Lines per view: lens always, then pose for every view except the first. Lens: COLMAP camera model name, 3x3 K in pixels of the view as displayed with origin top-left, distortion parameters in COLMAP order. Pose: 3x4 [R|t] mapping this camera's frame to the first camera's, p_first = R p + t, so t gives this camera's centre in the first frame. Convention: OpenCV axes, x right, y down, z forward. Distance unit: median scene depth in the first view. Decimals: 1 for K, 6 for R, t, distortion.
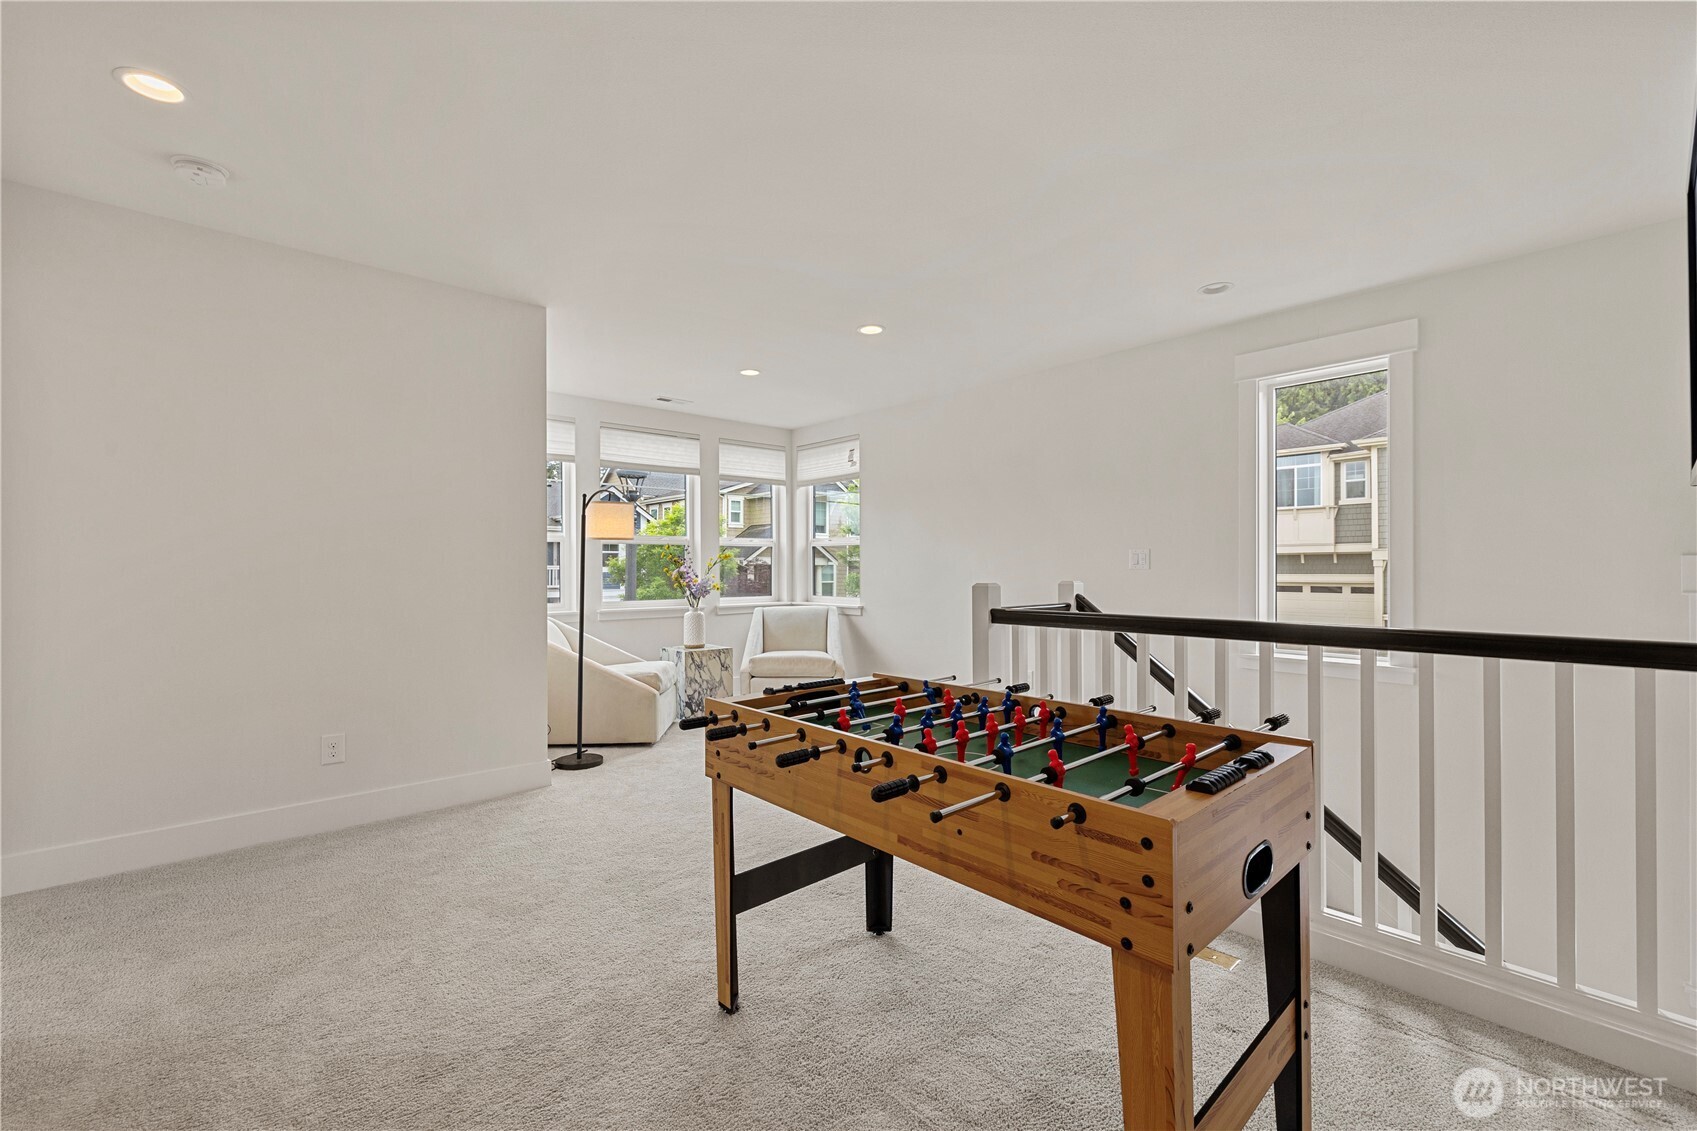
lens RADIAL K [[713.6, 0, 846.5], [0, 713.6, 569.3], [0, 0, 1]] dist [0.001442, 0.000394]
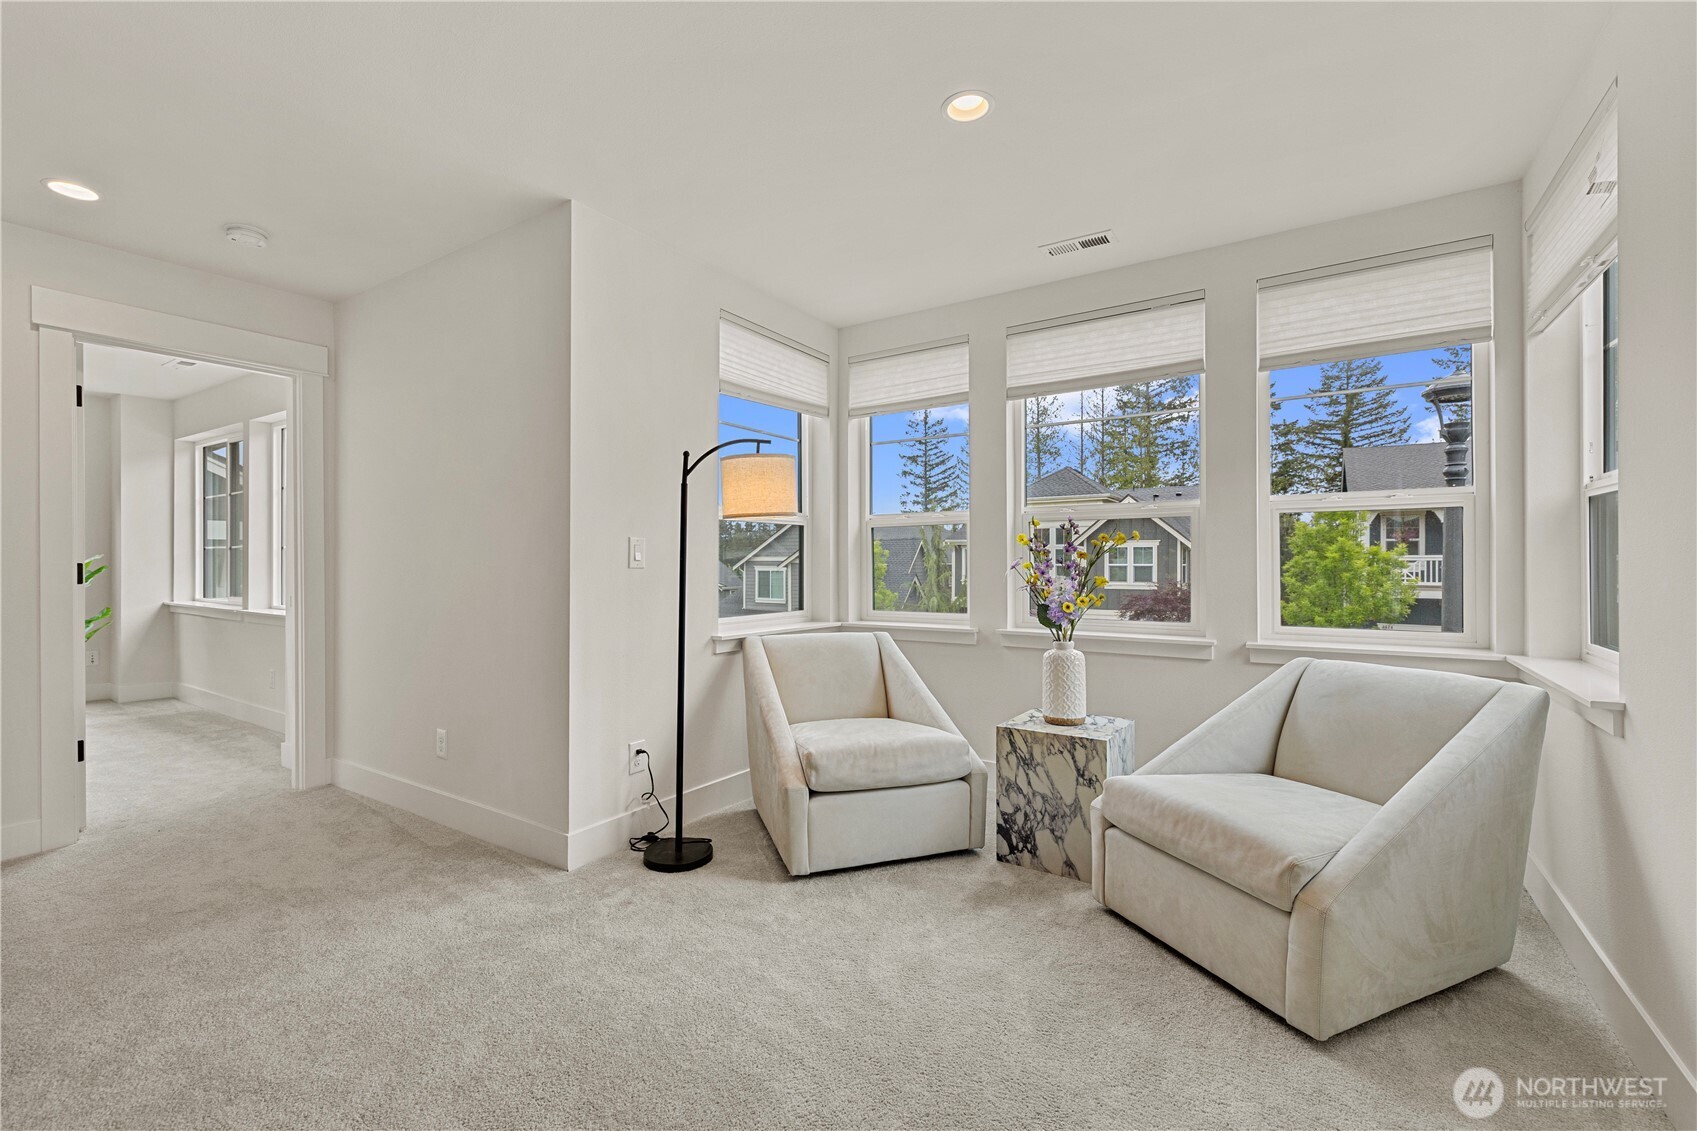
lens RADIAL K [[713.6, 0, 854.1], [0, 713.6, 570.4], [0, 0, 1]] dist [0.001442, 0.000394]
pose [[0.262293, 0.010995, -0.964926, 0.239905], [0.003673, 0.999916, 0.012392, -0.003682], [0.964981, -0.006795, 0.262231, 0.756820]]
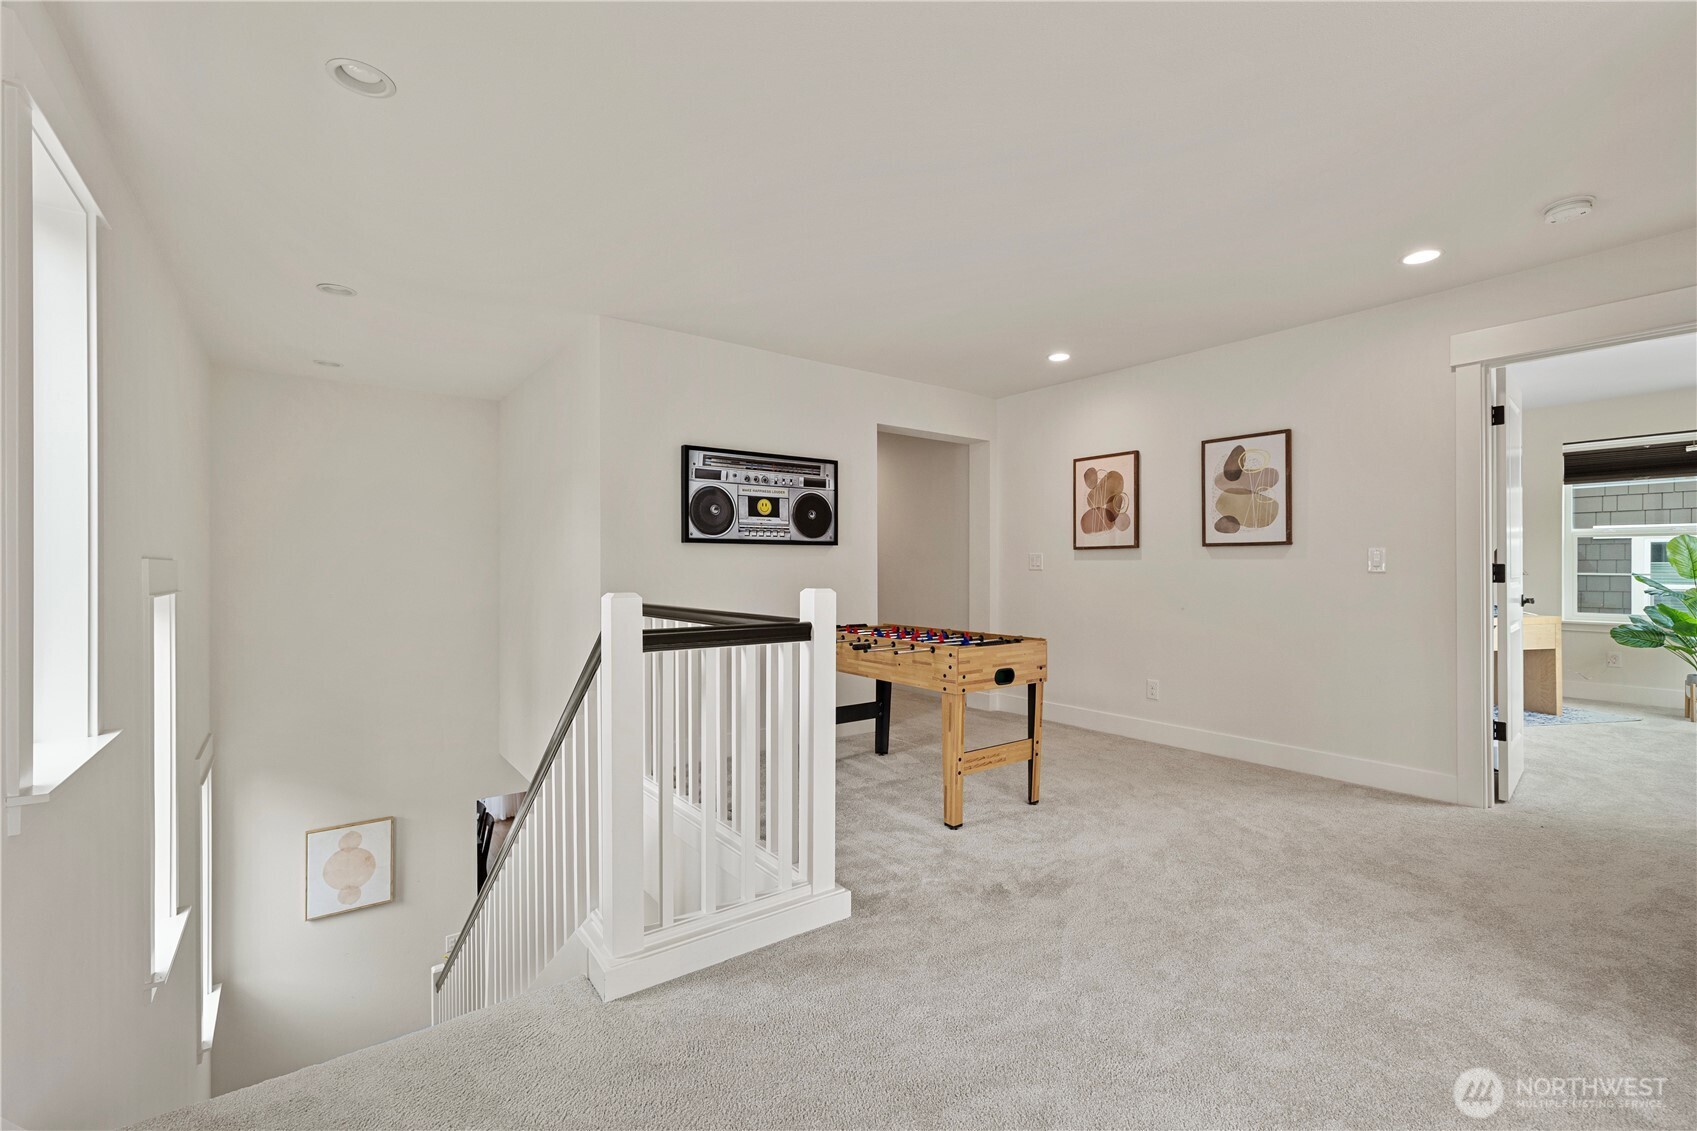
lens RADIAL K [[713.6, 0, 854.7], [0, 713.6, 568.2], [0, 0, 1]] dist [0.001442, 0.000394]
pose [[-0.997219, 0.002082, 0.074500, 0.054494], [0.001782, 0.999990, -0.004093, 0.001017], [-0.074508, -0.003949, -0.997213, 0.994155]]
